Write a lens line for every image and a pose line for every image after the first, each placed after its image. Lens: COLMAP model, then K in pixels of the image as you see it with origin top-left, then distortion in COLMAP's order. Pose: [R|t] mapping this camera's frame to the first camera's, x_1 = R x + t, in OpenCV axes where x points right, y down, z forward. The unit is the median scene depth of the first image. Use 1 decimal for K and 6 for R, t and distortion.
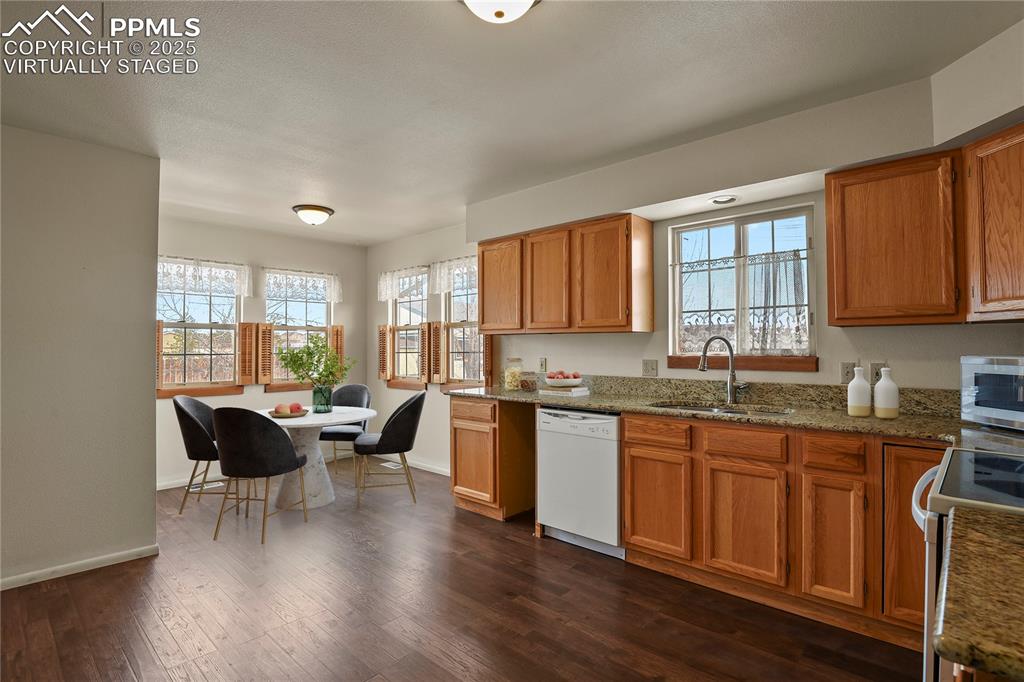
lens RADIAL K [[499.2, 0, 519.1], [0, 499.2, 344.6], [0, 0, 1]] dist [-0.014051, 0.001516]
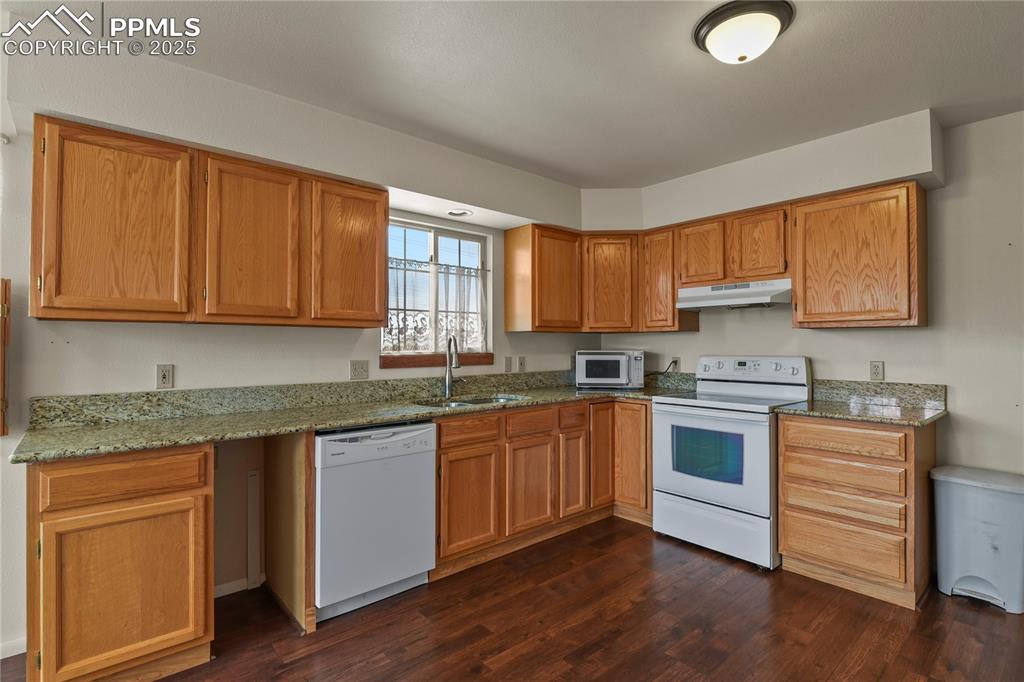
lens RADIAL K [[499.2, 0, 526.2], [0, 499.2, 334.4], [0, 0, 1]] dist [-0.014051, 0.001516]
pose [[0.105691, 0.020953, 0.994178, -0.685723], [-0.006807, 0.999770, -0.020347, 0.001317], [-0.994376, -0.004617, 0.105809, 0.744377]]
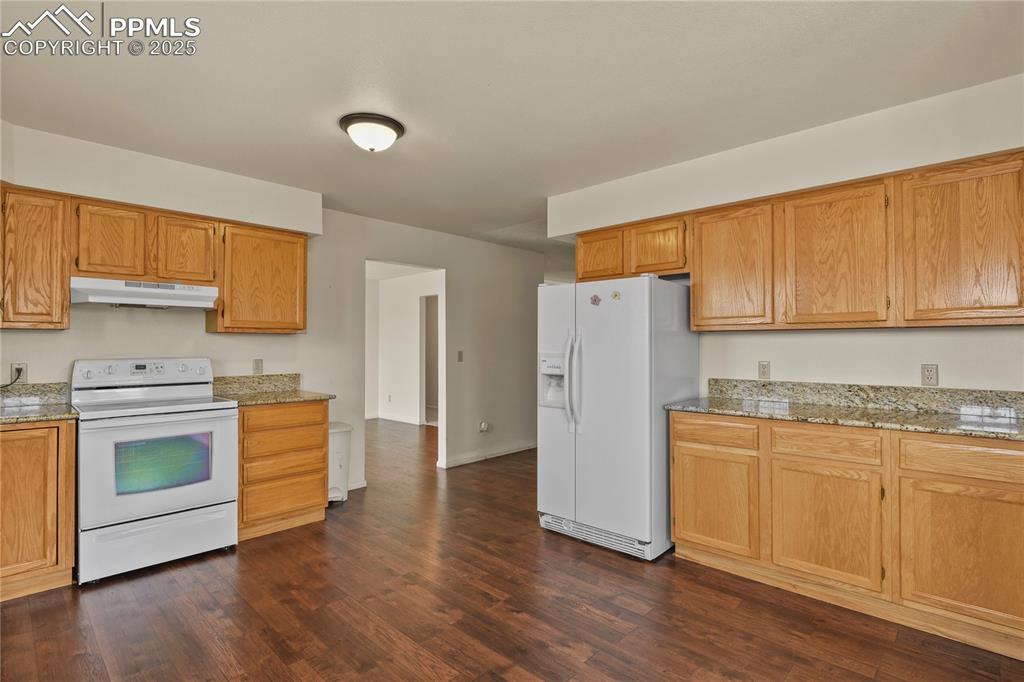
lens RADIAL K [[499.2, 0, 513.3], [0, 499.2, 338.3], [0, 0, 1]] dist [-0.014051, 0.001516]
pose [[-0.999816, 0.001301, 0.019153, -0.315888], [0.000850, 0.999723, -0.023532, 0.005938], [-0.019178, -0.023512, -0.999540, 1.430967]]
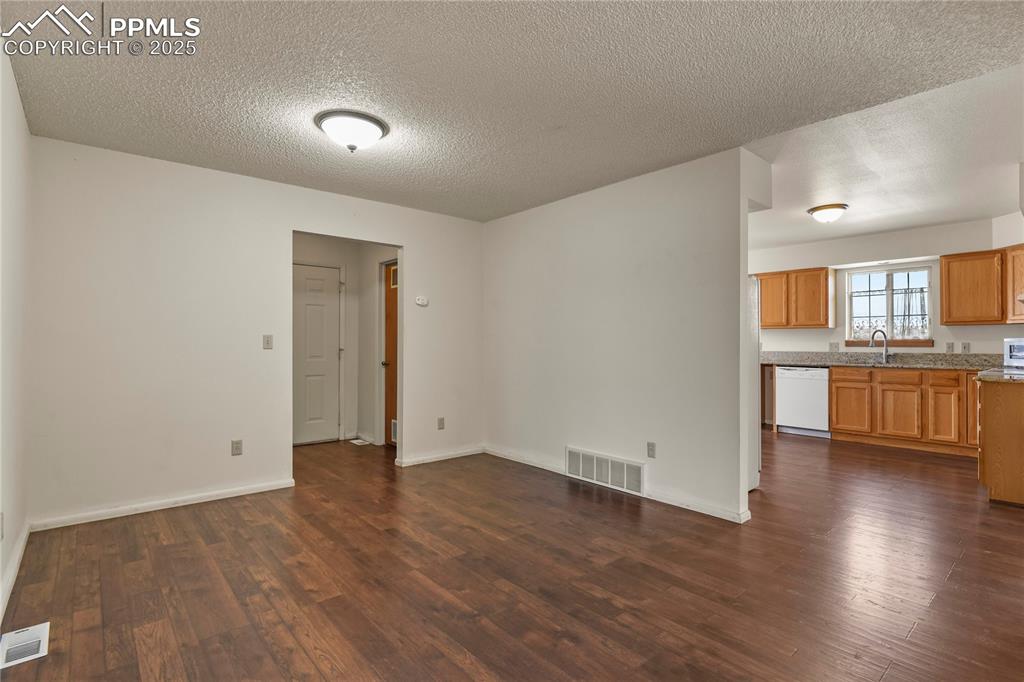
lens RADIAL K [[499.2, 0, 508.3], [0, 499.2, 345.4], [0, 0, 1]] dist [-0.014051, 0.001516]
pose [[0.991936, 0.003238, -0.126697, -0.867982], [-0.001720, 0.999925, 0.012086, 0.024696], [0.126727, -0.011770, 0.991868, -1.228709]]
